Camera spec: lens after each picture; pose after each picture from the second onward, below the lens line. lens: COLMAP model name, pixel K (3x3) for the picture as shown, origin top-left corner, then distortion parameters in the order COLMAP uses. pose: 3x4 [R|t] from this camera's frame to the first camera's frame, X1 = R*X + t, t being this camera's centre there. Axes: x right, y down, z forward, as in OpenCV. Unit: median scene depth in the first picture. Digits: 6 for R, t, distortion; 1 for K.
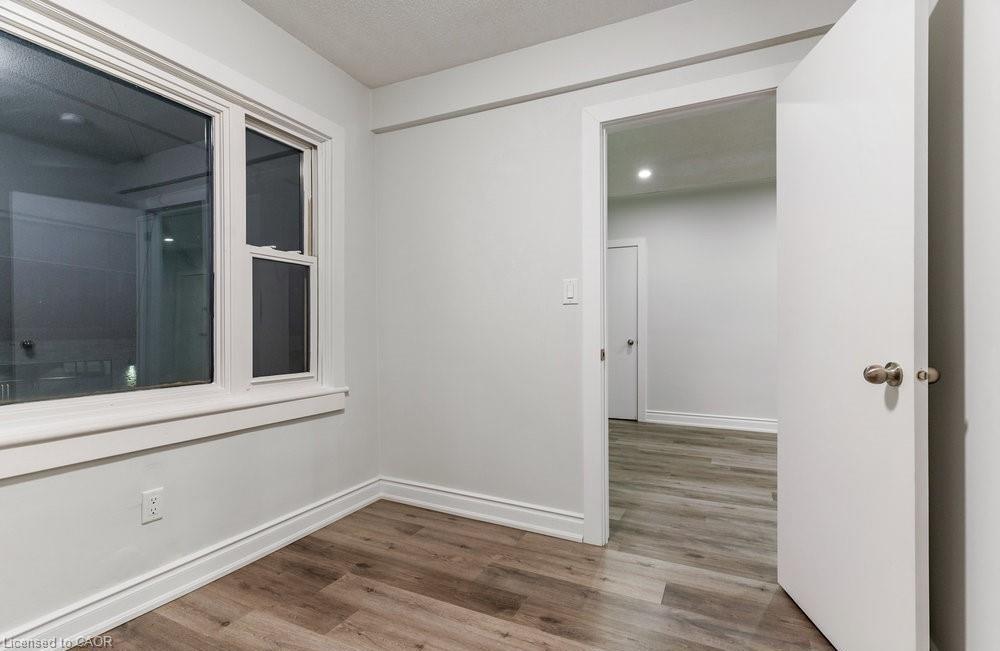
lens RADIAL K [[481.4, 0, 496.9], [0, 481.4, 335.2], [0, 0, 1]] dist [0.004778, 0.000916]
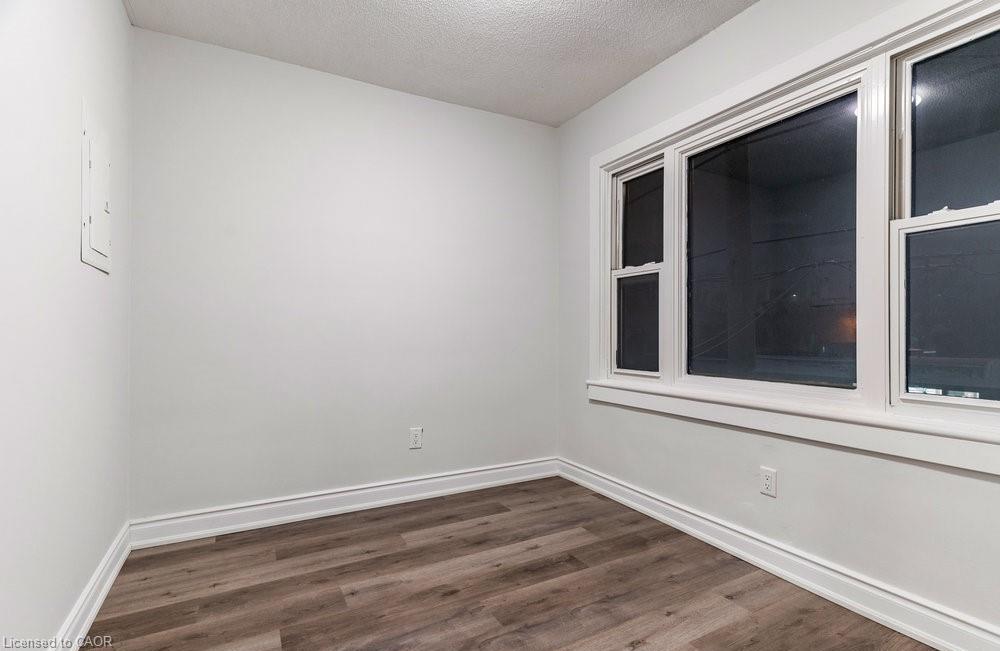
lens RADIAL K [[481.4, 0, 500.2], [0, 481.4, 326.7], [0, 0, 1]] dist [0.004778, 0.000916]
pose [[-0.586146, -0.001541, -0.810204, 0.606199], [0.005022, 0.999972, -0.005536, -0.018485], [0.810190, -0.007314, -0.586122, 1.157058]]
